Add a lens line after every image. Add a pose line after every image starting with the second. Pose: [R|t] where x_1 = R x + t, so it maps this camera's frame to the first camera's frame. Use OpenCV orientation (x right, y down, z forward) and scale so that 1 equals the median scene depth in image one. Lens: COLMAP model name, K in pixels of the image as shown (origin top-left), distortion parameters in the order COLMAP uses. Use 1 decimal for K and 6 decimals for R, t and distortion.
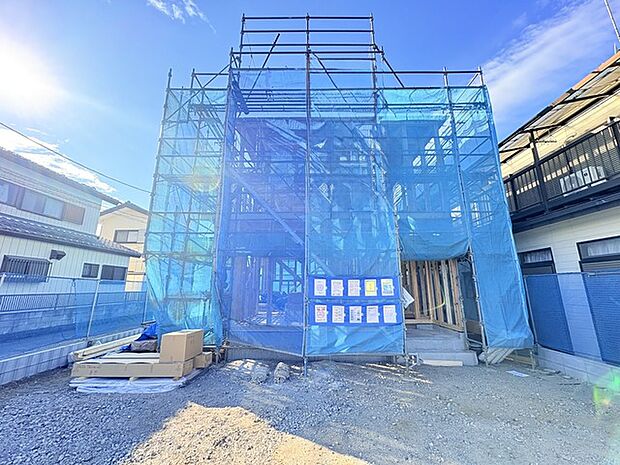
lens RADIAL K [[248.4, 0, 309.7], [0, 248.4, 233.9], [0, 0, 1]] dist [-0.000849, 0.000422]
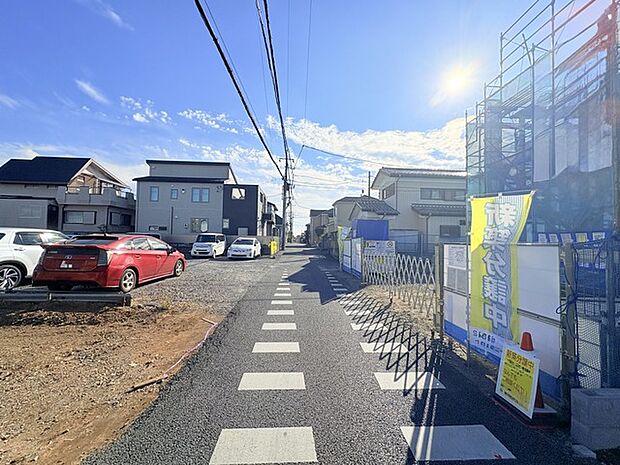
lens RADIAL K [[248.4, 0, 310.4], [0, 248.4, 235.1], [0, 0, 1]] dist [-0.000849, 0.000422]
pose [[0.054061, -0.018009, -0.998375, 1.138783], [0.198379, 0.980101, -0.006937, -0.050195], [0.978633, -0.197682, 0.056558, -0.303607]]
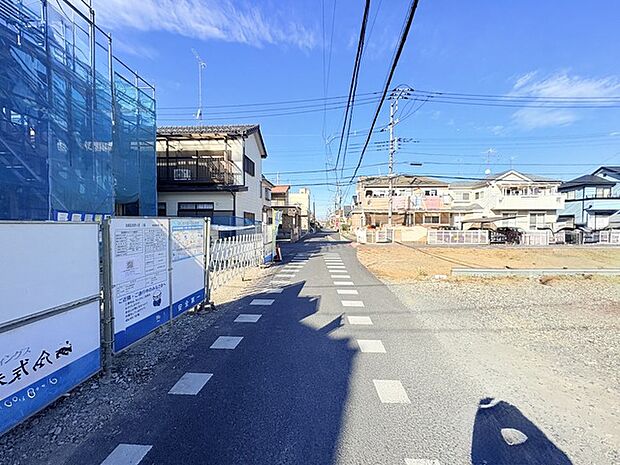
lens RADIAL K [[248.4, 0, 311.3], [0, 248.4, 229.6], [0, 0, 1]] dist [-0.000849, 0.000422]
pose [[0.041537, -0.010973, 0.999077, -0.978085], [-0.227040, 0.973677, 0.020133, -0.041918], [-0.972999, -0.227667, 0.037953, -0.274513]]
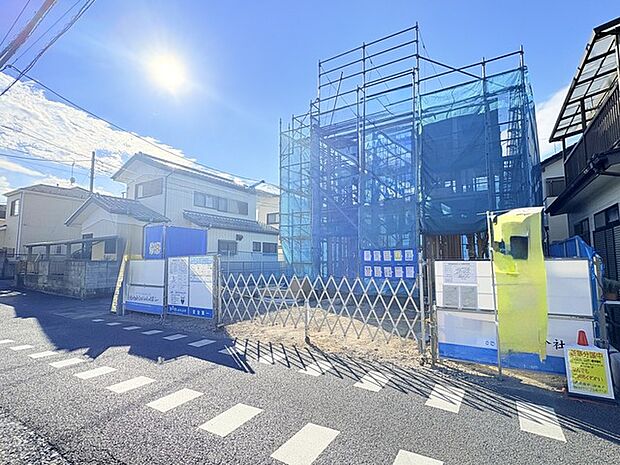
lens RADIAL K [[310.2, 0, 310.3], [0, 310.2, 234.1], [0, 0, 1]] dist [0.006686, 0.000523]
pose [[0.856795, -0.044816, -0.513705, 0.628748], [0.112893, 0.988351, 0.102067, -0.143835], [0.503147, -0.145445, 0.851874, -0.740255]]
